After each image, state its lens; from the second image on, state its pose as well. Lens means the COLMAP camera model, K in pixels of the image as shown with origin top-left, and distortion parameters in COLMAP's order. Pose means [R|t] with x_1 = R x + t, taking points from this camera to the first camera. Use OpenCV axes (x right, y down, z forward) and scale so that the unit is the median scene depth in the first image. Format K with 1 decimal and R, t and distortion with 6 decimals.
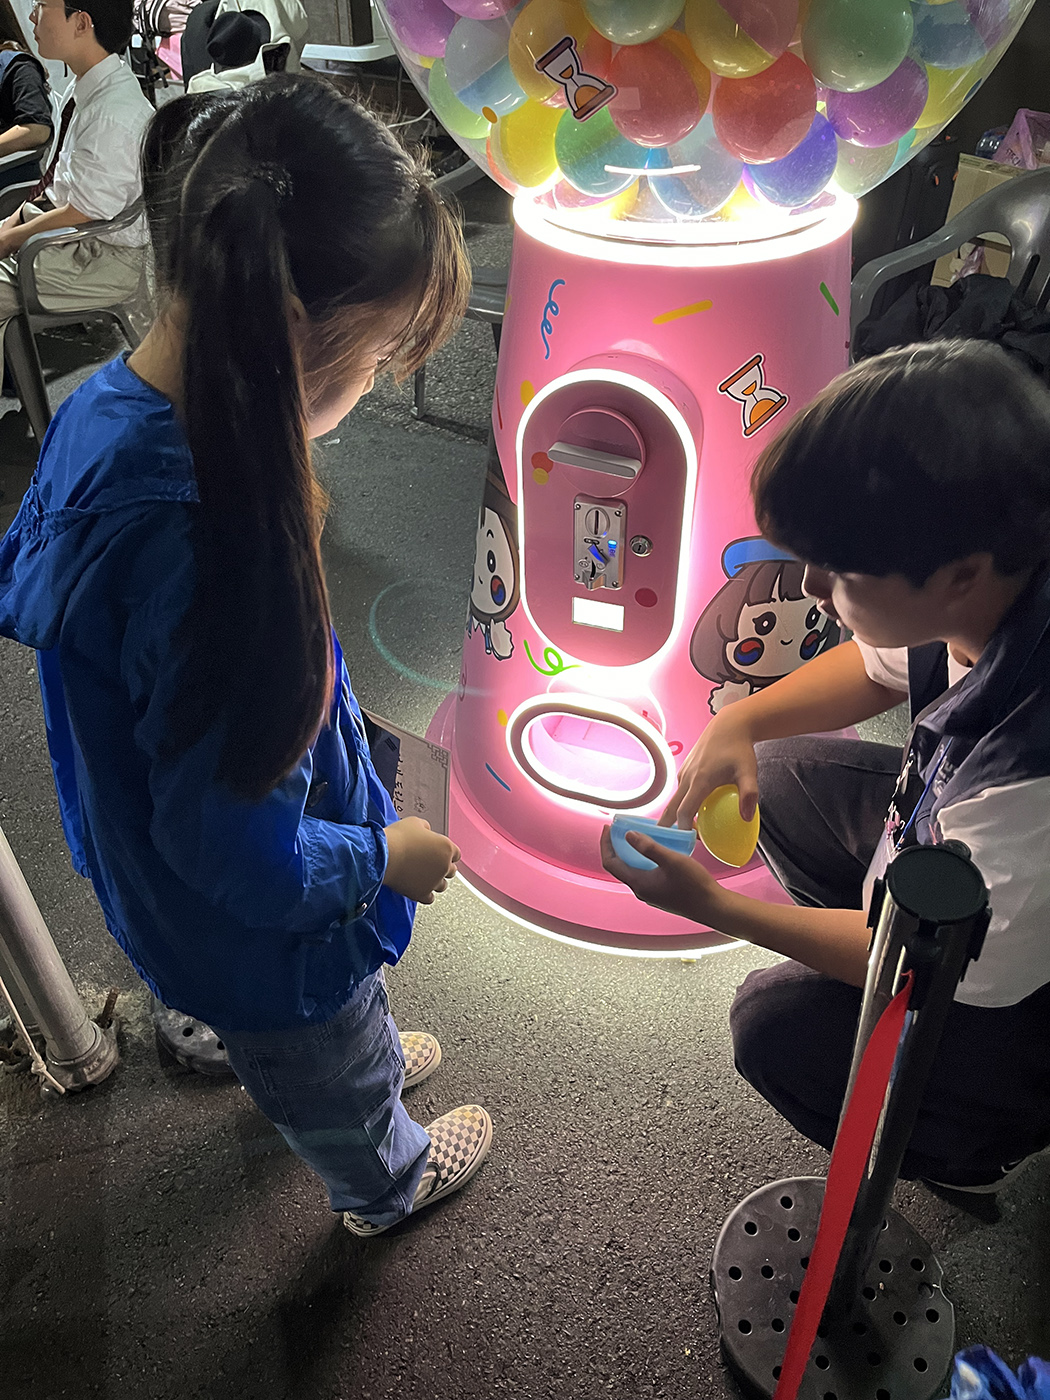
lens RADIAL K [[1062.9, 0, 516.0], [0, 1062.9, 694.1], [0, 0, 1]] dist [0.016573, -0.023770]
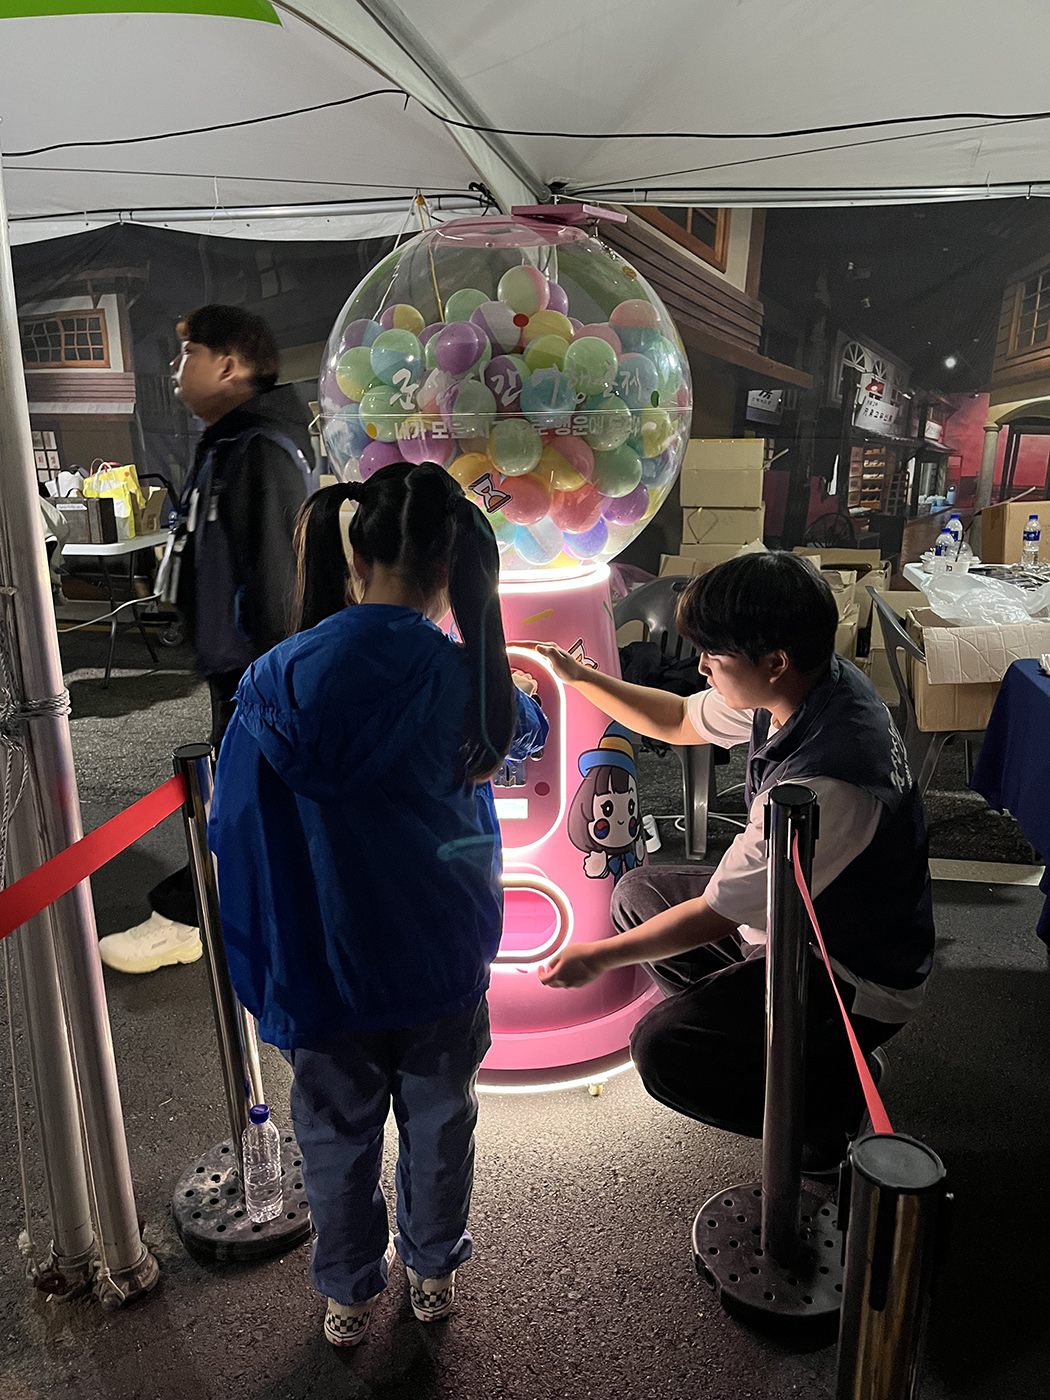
lens RADIAL K [[1062.9, 0, 531.3], [0, 1062.9, 700.6], [0, 0, 1]] dist [0.016573, -0.023770]
pose [[0.934575, -0.082956, 0.345958, -0.390160], [0.216437, 0.904352, -0.367835, 0.335607], [-0.282354, 0.418648, 0.863140, -0.363632]]
